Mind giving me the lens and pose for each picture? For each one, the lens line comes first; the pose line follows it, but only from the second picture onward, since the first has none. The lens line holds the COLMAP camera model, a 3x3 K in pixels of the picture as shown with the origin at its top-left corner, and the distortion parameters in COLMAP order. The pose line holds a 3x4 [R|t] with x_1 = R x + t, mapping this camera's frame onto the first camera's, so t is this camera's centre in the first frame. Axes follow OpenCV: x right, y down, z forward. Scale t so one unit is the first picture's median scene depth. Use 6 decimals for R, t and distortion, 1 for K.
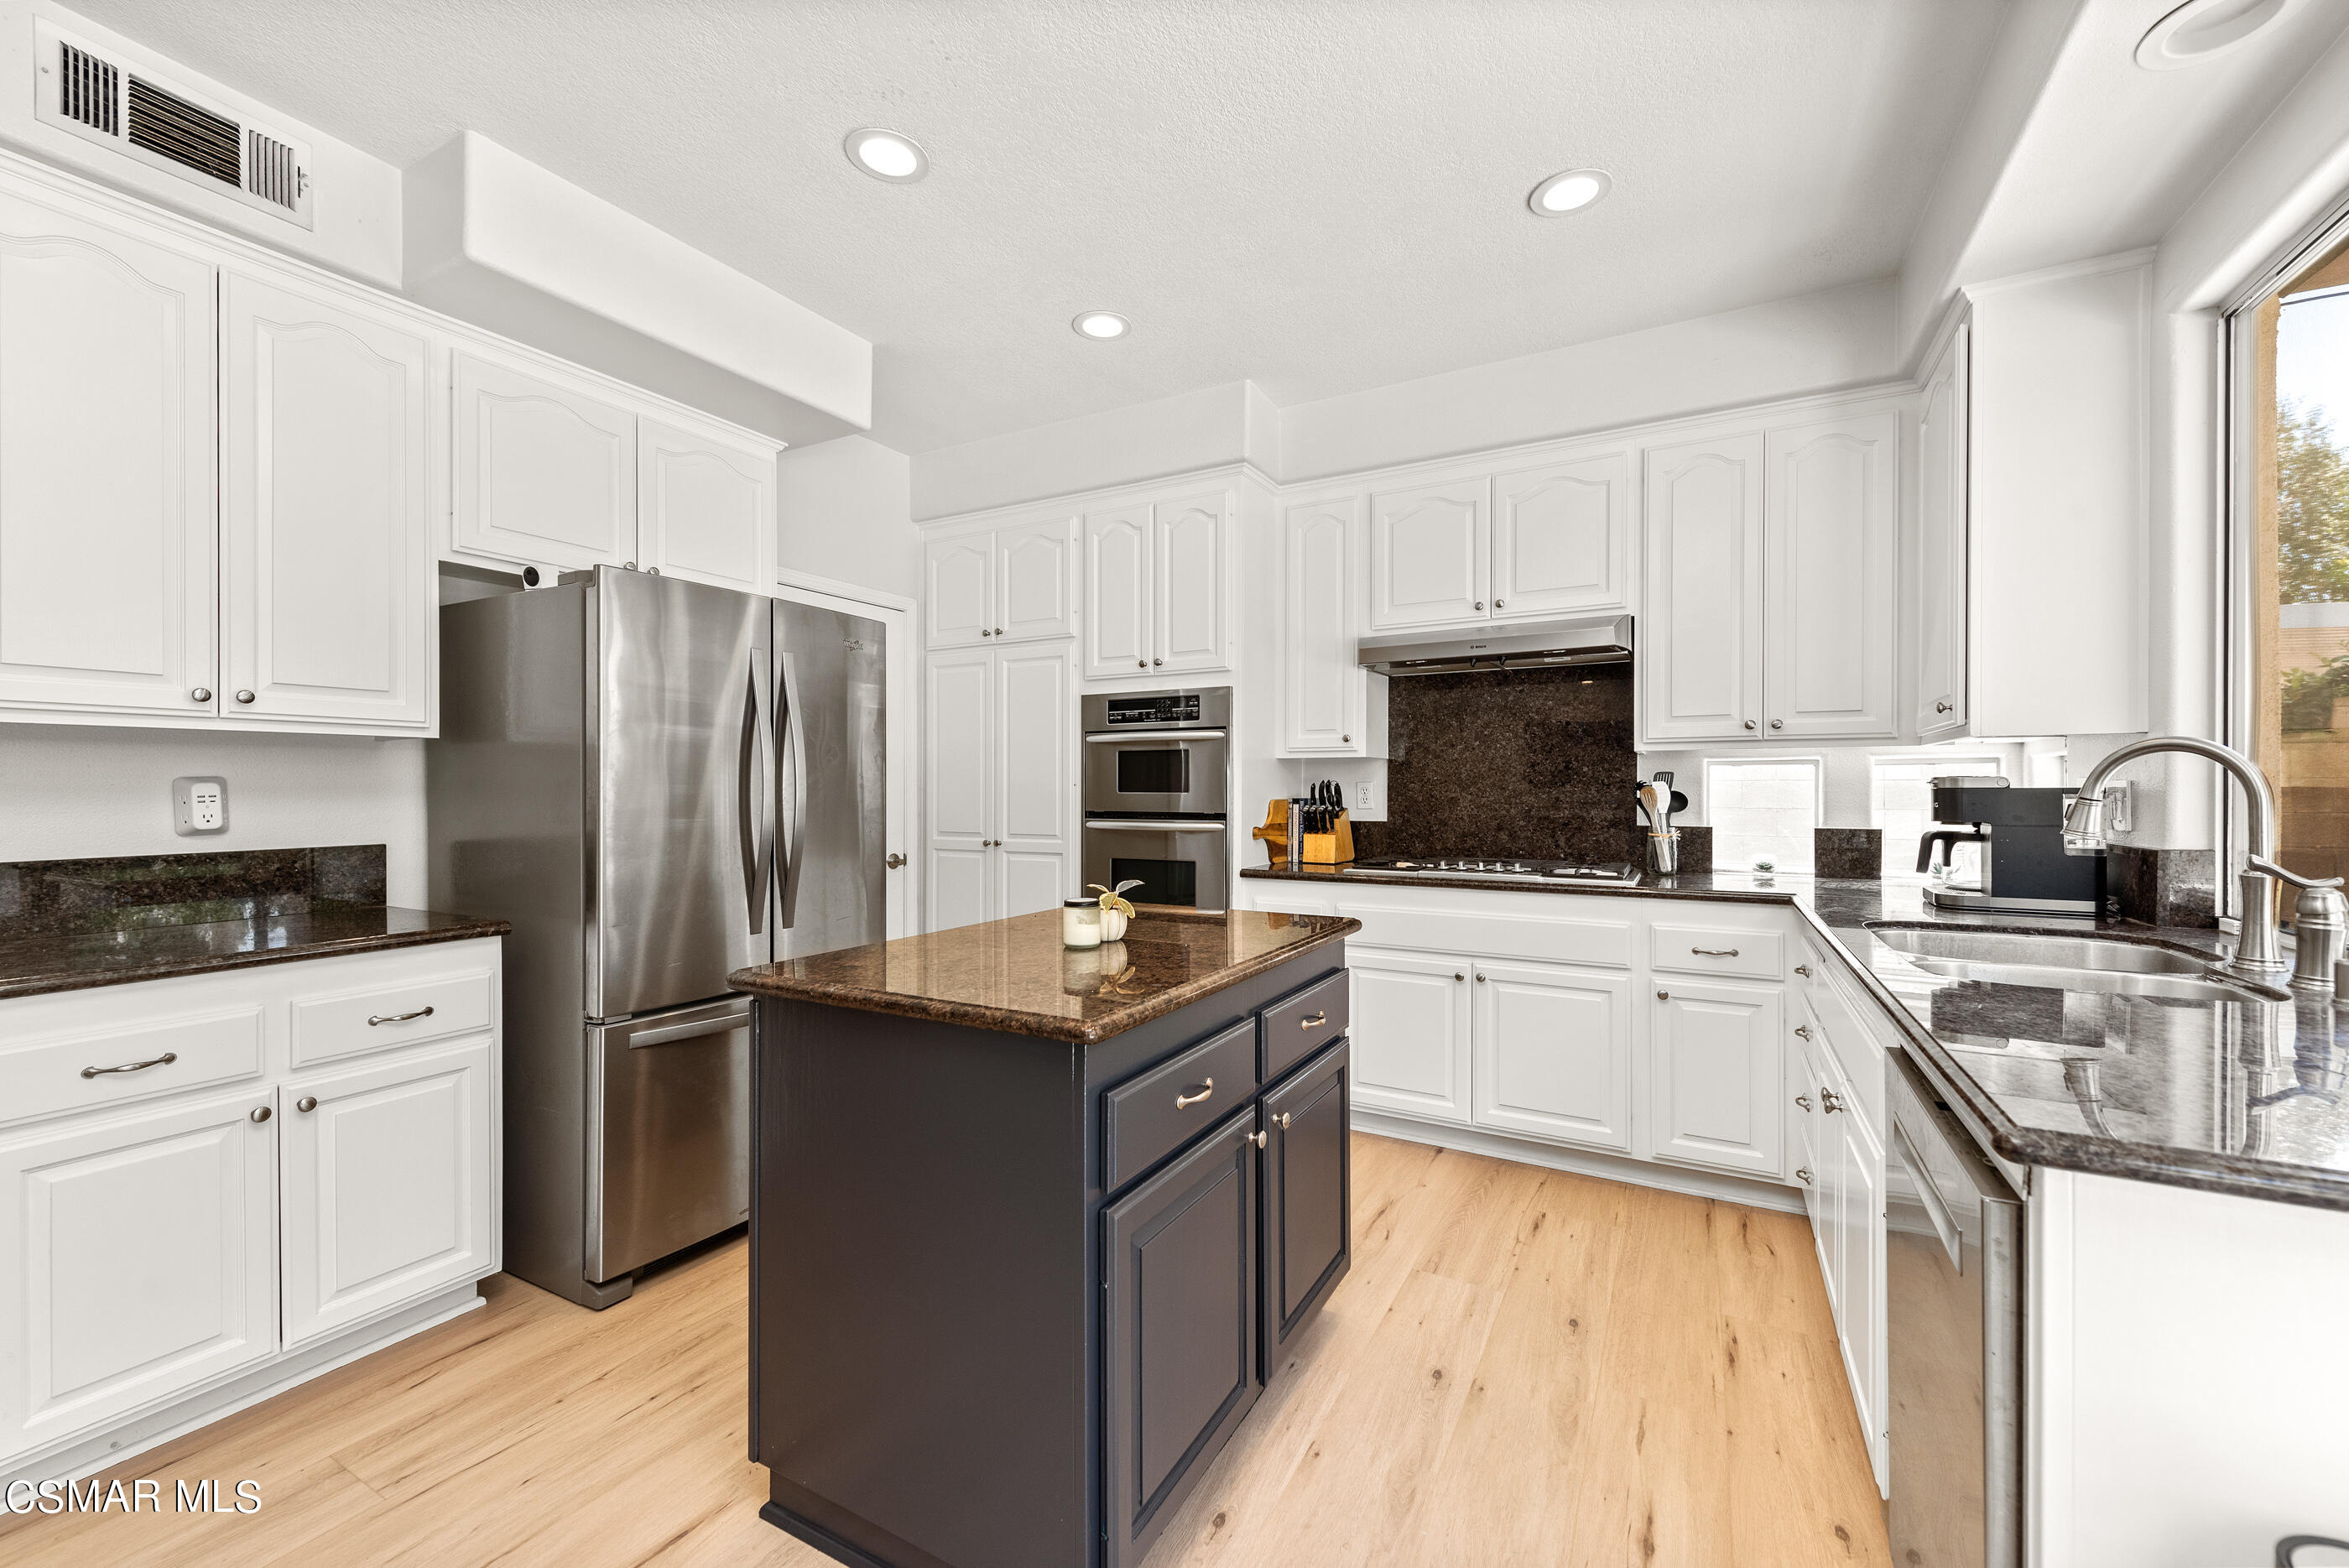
lens RADIAL K [[929.7, 0, 1191.7], [0, 929.7, 789.0], [0, 0, 1]] dist [0.014775, -0.003756]
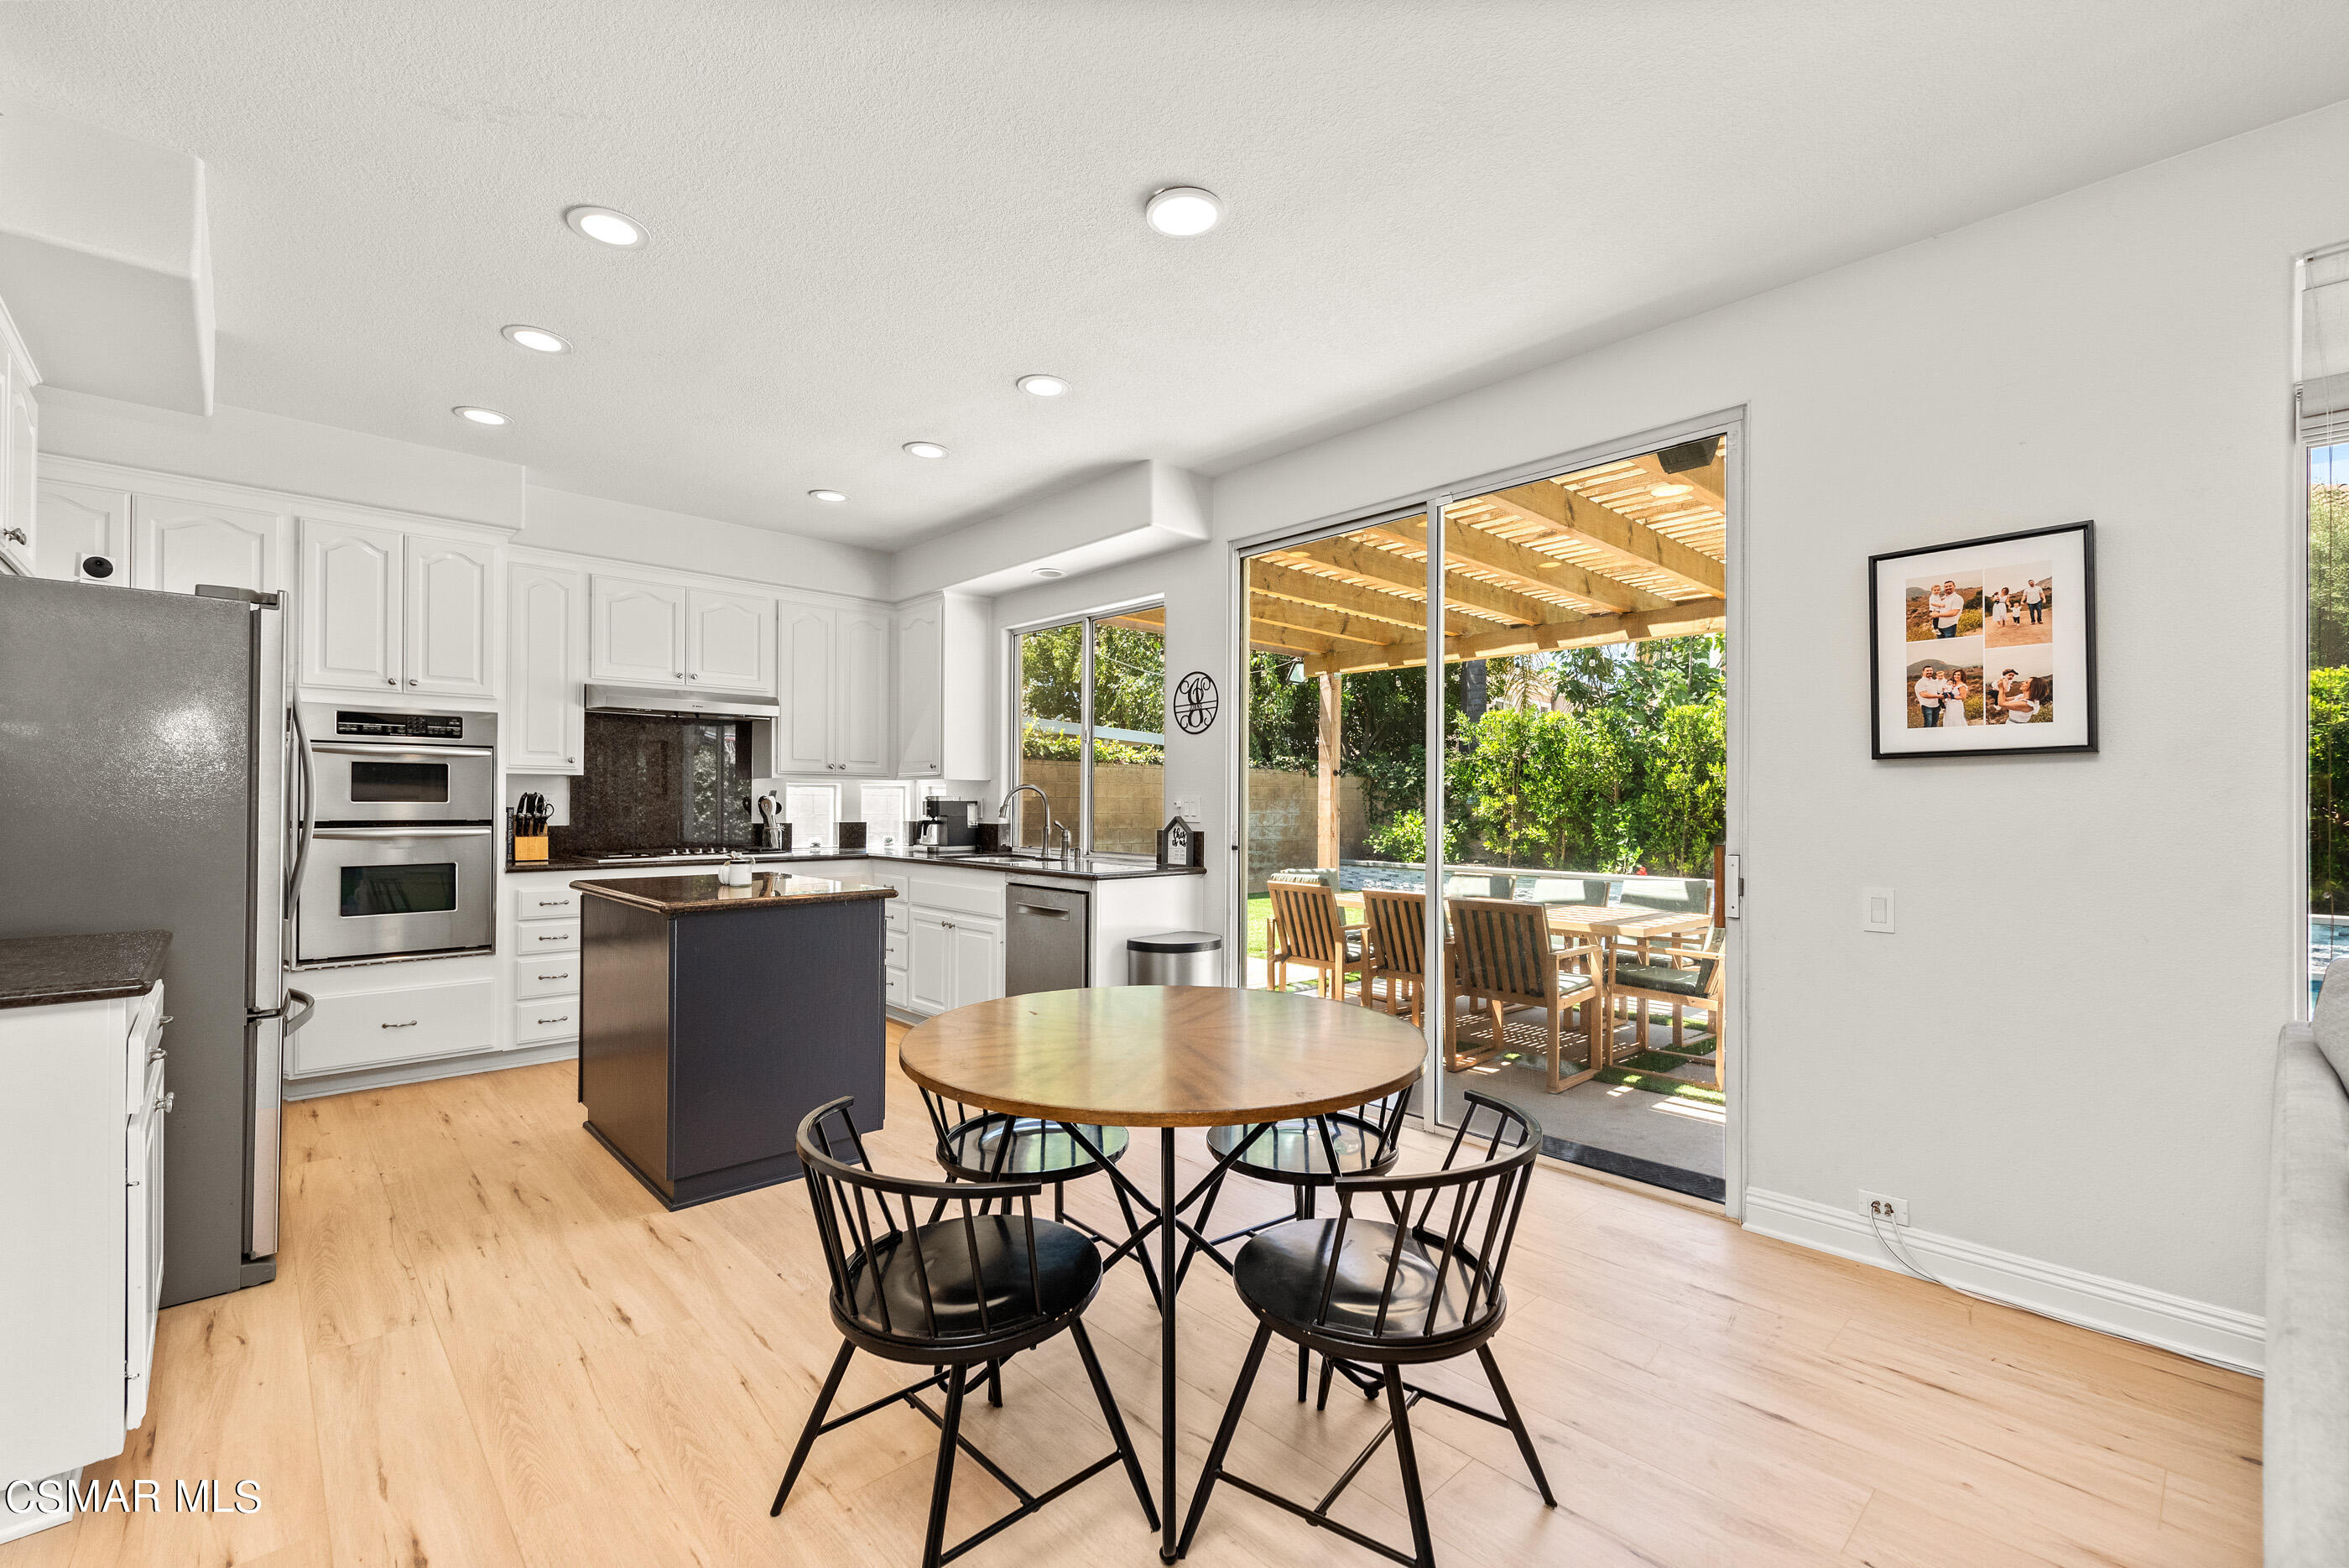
lens RADIAL K [[1012.9, 0, 1177.8], [0, 1012.9, 791.5], [0, 0, 1]] dist [0.000771, -0.000017]
pose [[0.285280, 0.010672, 0.958385, -1.065679], [-0.005231, 0.999940, -0.009577, -0.002827], [-0.958430, -0.002281, 0.285319, -0.225462]]
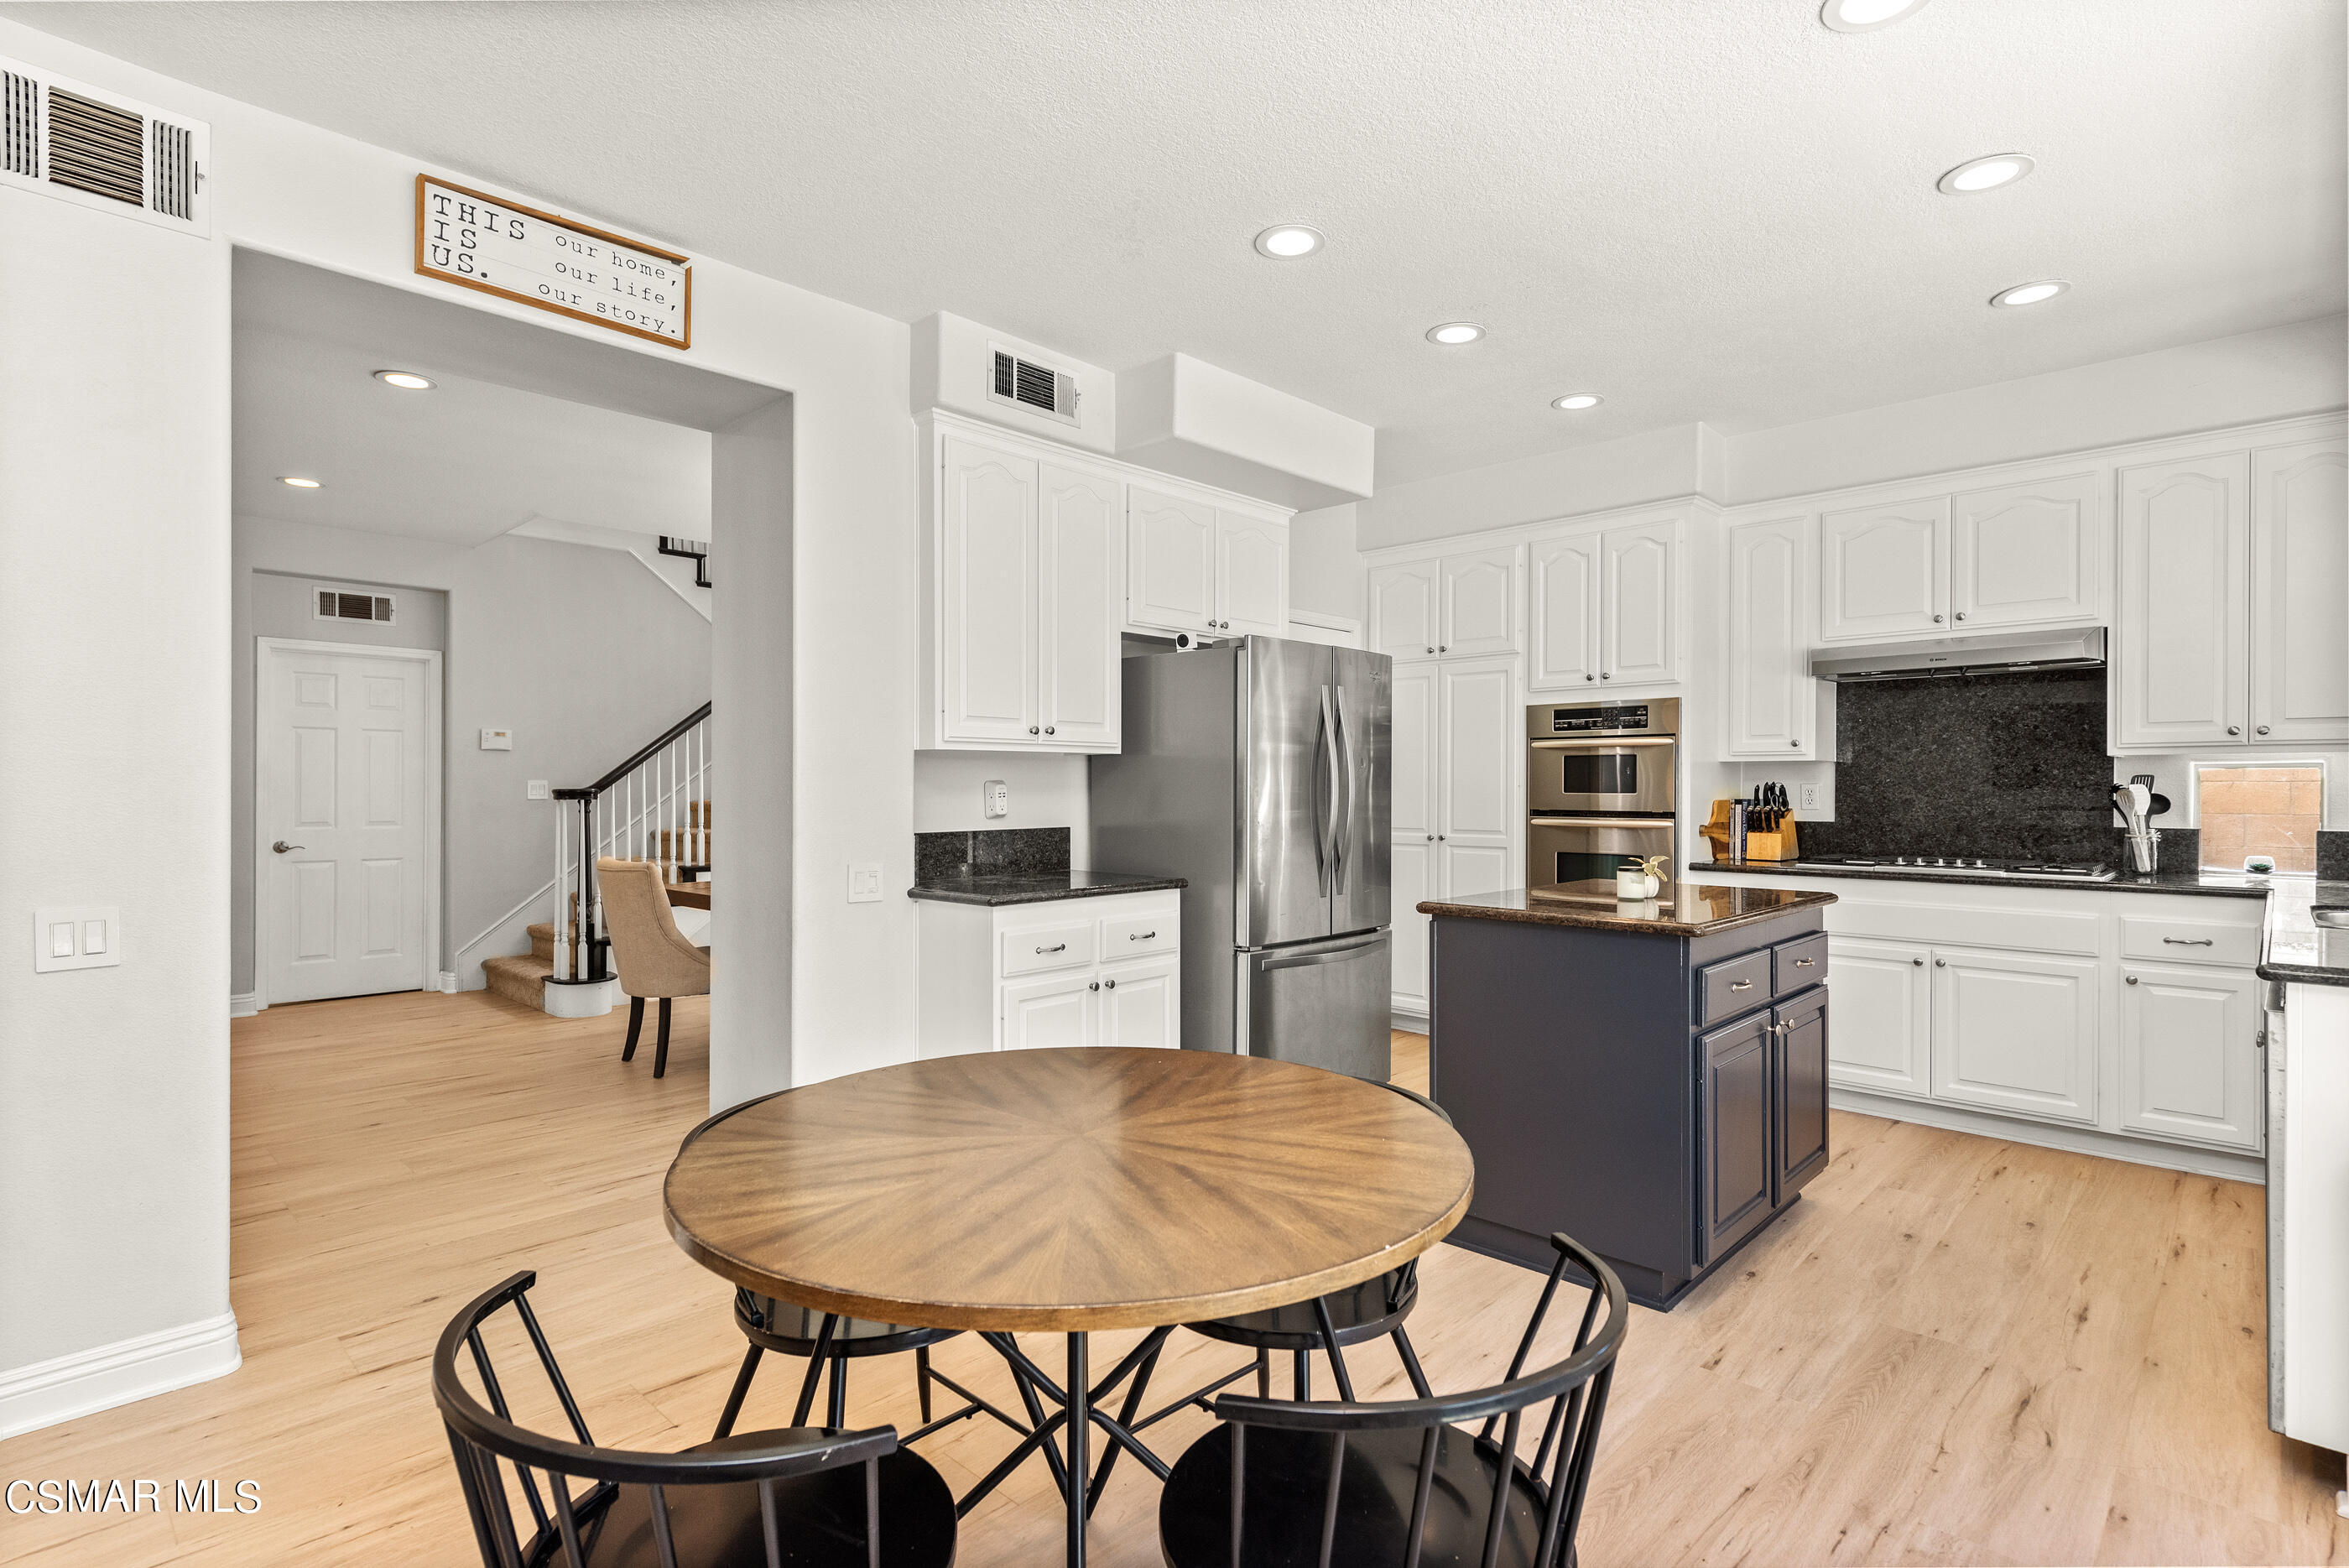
lens RADIAL K [[1147.2, 0, 1163.8], [0, 1147.2, 790.5], [0, 0, 1]] dist [0.002740, -0.004791]
pose [[0.961492, 0.003064, -0.274816, -0.193929], [-0.002887, 0.999995, 0.001046, 0.000853], [0.274818, -0.000212, 0.961496, -0.538043]]
